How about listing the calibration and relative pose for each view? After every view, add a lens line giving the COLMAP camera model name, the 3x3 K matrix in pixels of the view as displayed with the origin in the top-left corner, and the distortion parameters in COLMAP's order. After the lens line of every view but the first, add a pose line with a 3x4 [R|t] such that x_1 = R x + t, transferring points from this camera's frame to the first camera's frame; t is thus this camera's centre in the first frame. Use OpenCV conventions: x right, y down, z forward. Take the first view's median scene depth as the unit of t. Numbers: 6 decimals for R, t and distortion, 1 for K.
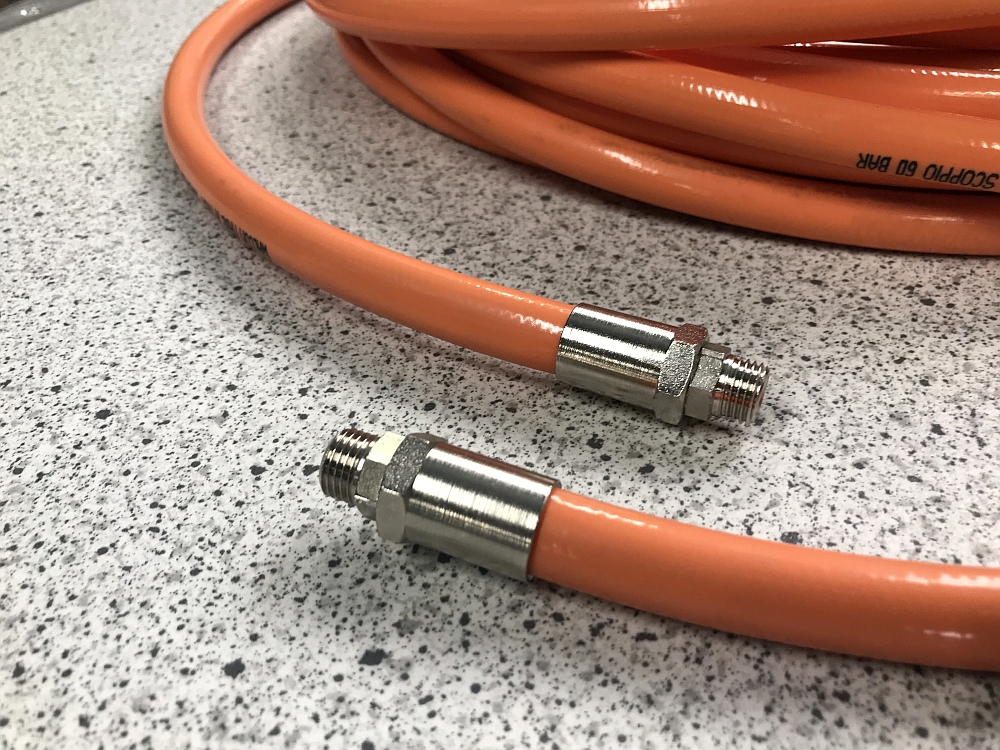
lens RADIAL K [[820.0, 0, 500.0], [0, 820.0, 375.0], [0, 0, 1]] dist [0.020576, -0.060574]
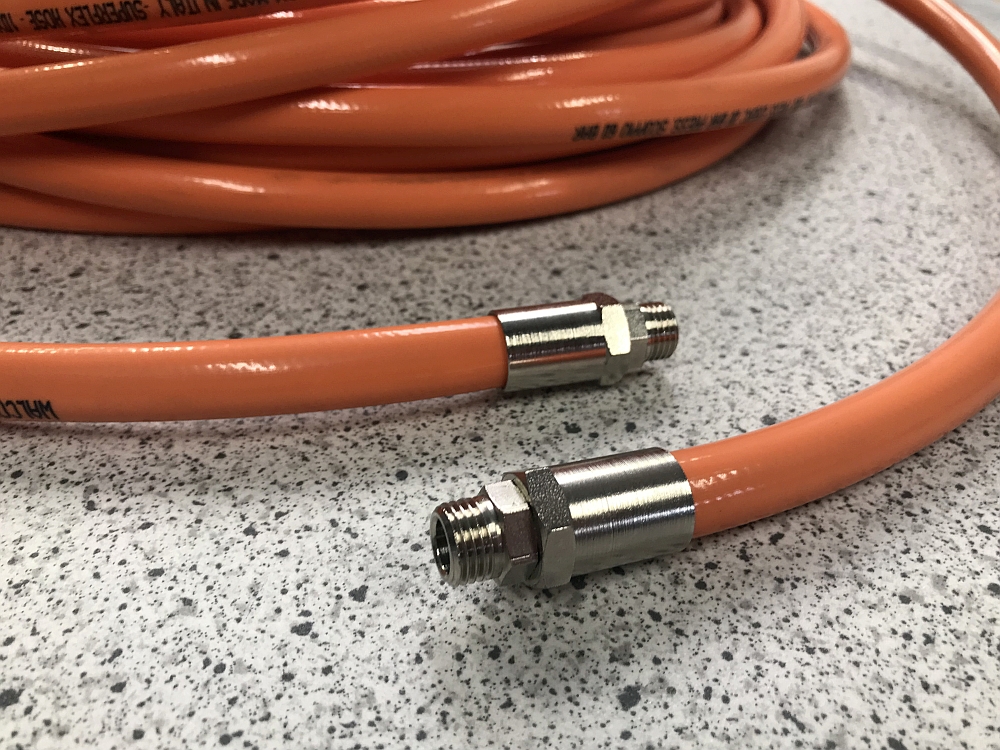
lens RADIAL K [[815.8, 0, 500.0], [0, 815.8, 375.0], [0, 0, 1]] dist [-0.018863, 0.007379]
pose [[0.734006, -0.362805, 0.574114, -0.611584], [0.399003, 0.914444, 0.067747, -0.100826], [-0.549574, 0.179347, 0.815968, 0.250642]]
